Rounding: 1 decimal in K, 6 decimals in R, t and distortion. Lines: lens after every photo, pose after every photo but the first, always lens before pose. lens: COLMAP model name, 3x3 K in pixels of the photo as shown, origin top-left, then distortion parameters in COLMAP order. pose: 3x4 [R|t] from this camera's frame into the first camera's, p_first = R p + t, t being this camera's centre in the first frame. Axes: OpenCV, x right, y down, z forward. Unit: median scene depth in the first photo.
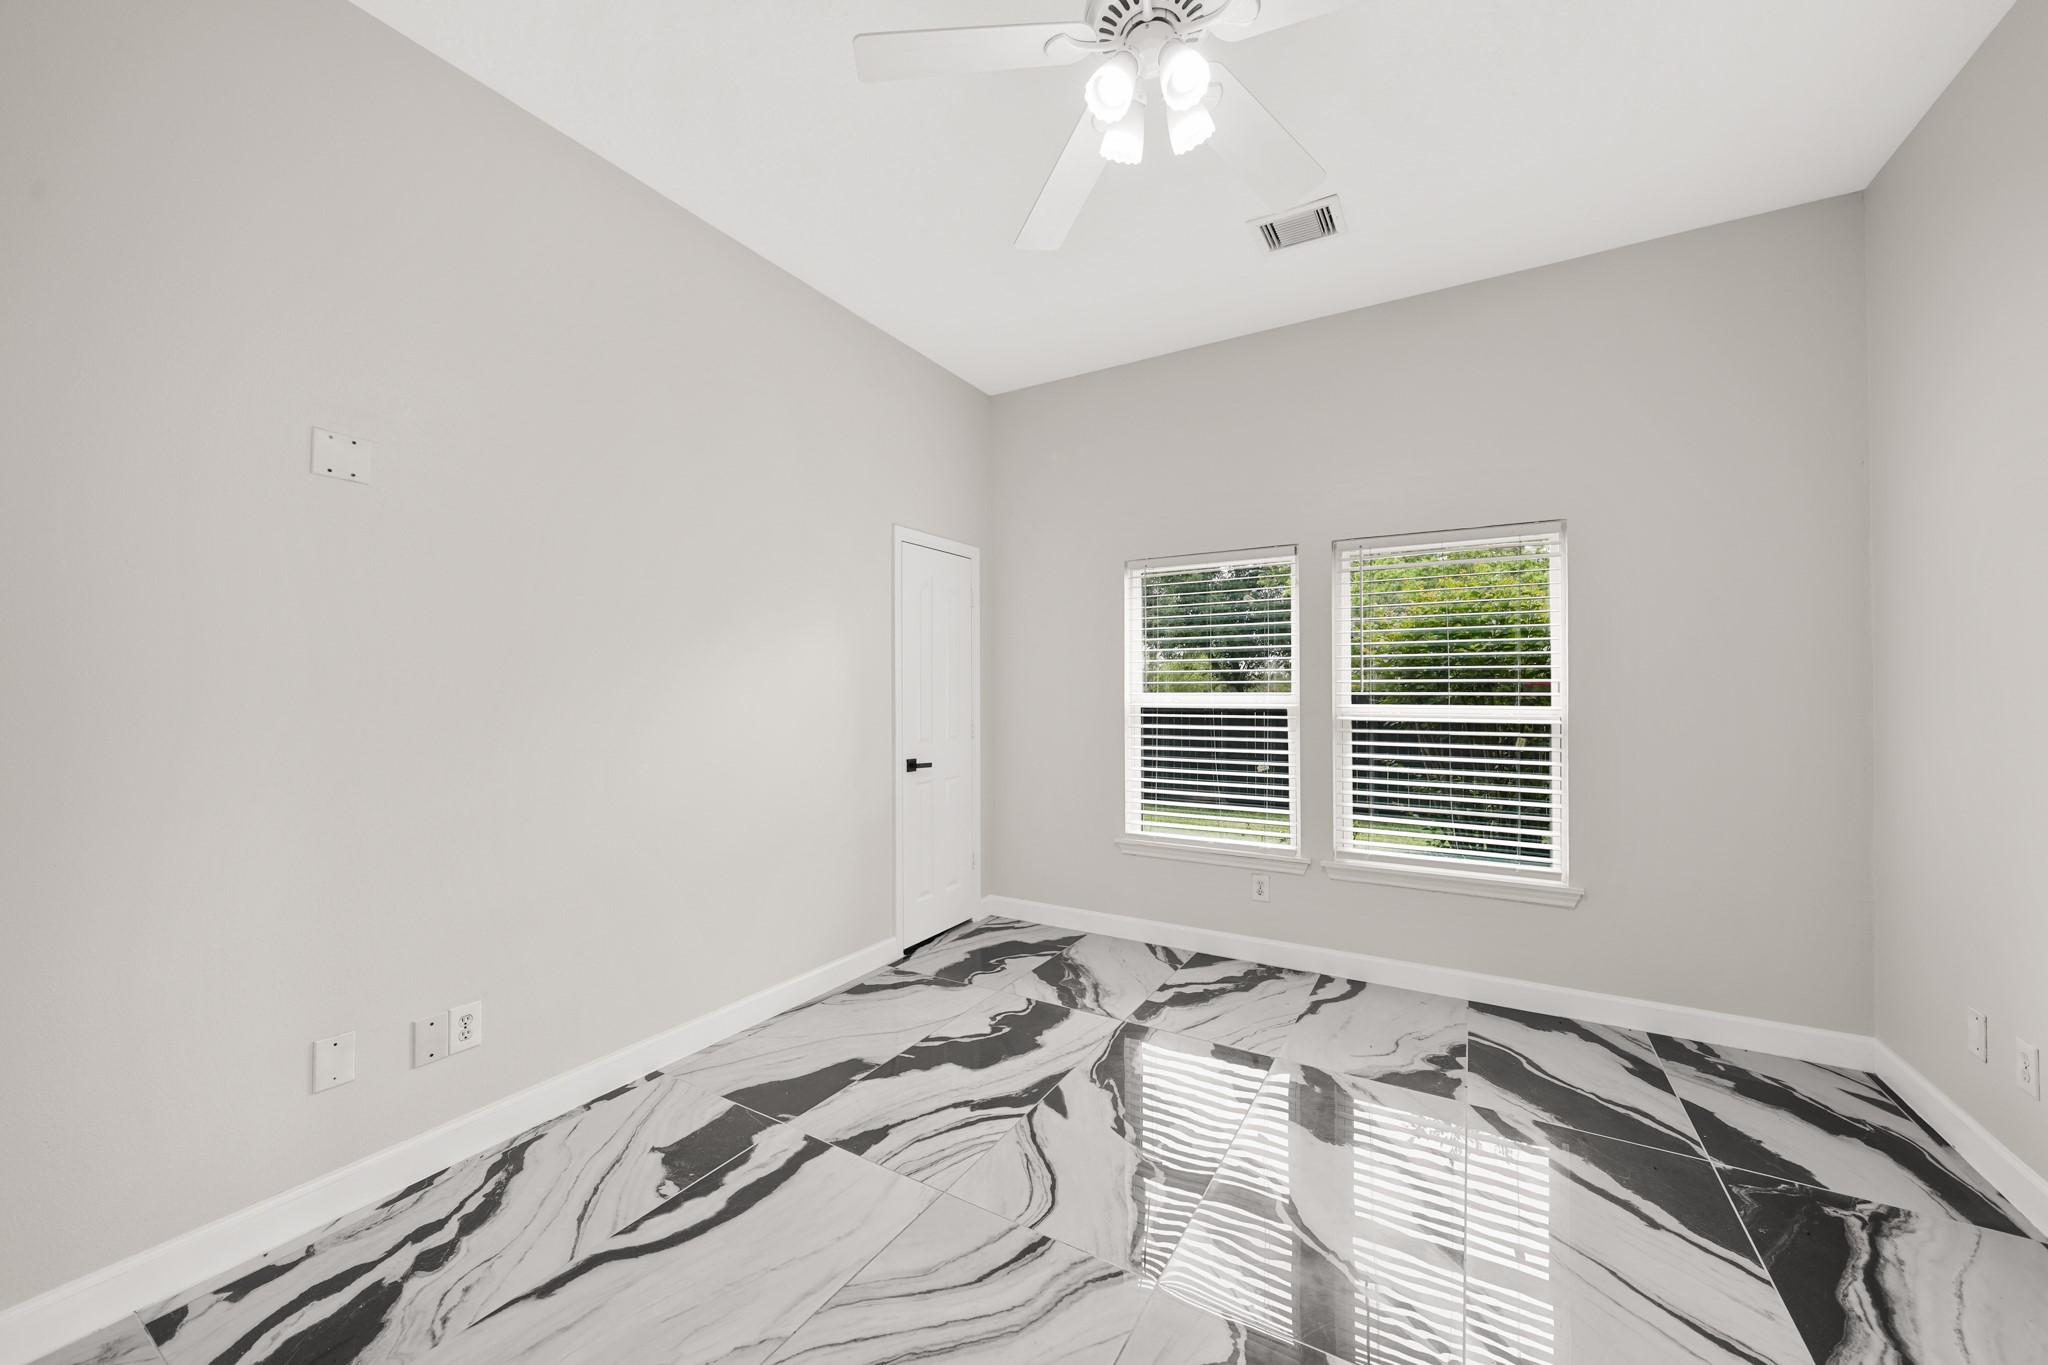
lens RADIAL K [[761.4, 0, 1015.7], [0, 761.4, 685.1], [0, 0, 1]] dist [-0.001224, 0.000340]
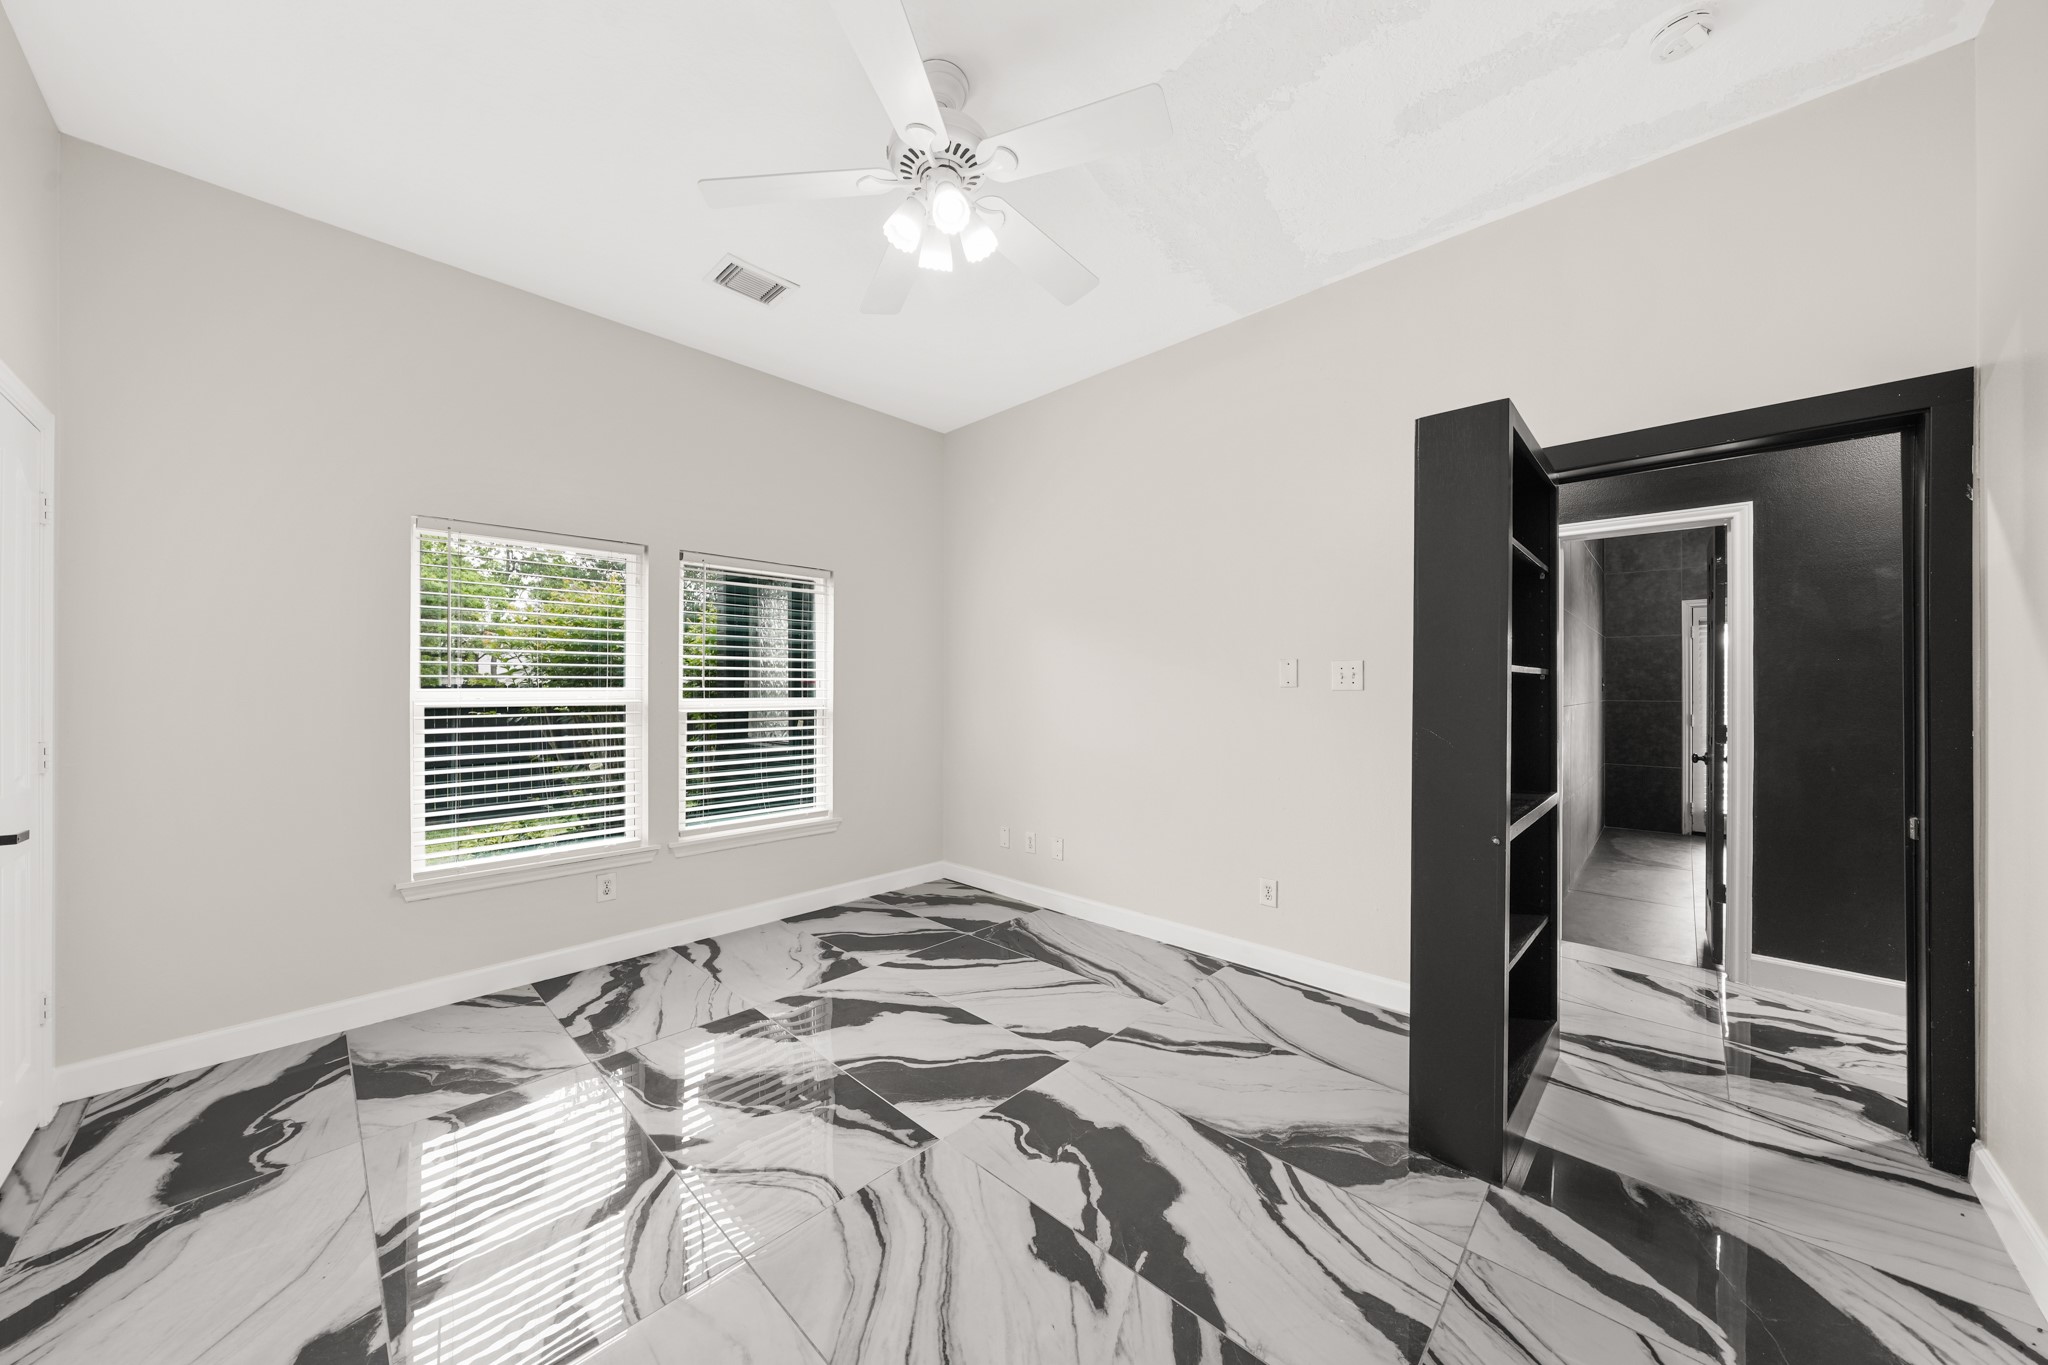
lens RADIAL K [[706.2, 0, 1017.7], [0, 706.2, 687.0], [0, 0, 1]] dist [-0.005194, 0.000674]
pose [[0.215714, 0.001397, 0.976456, -0.494288], [-0.007025, 0.999975, 0.000121, 0.004859], [-0.976431, -0.006886, 0.215718, 0.316593]]
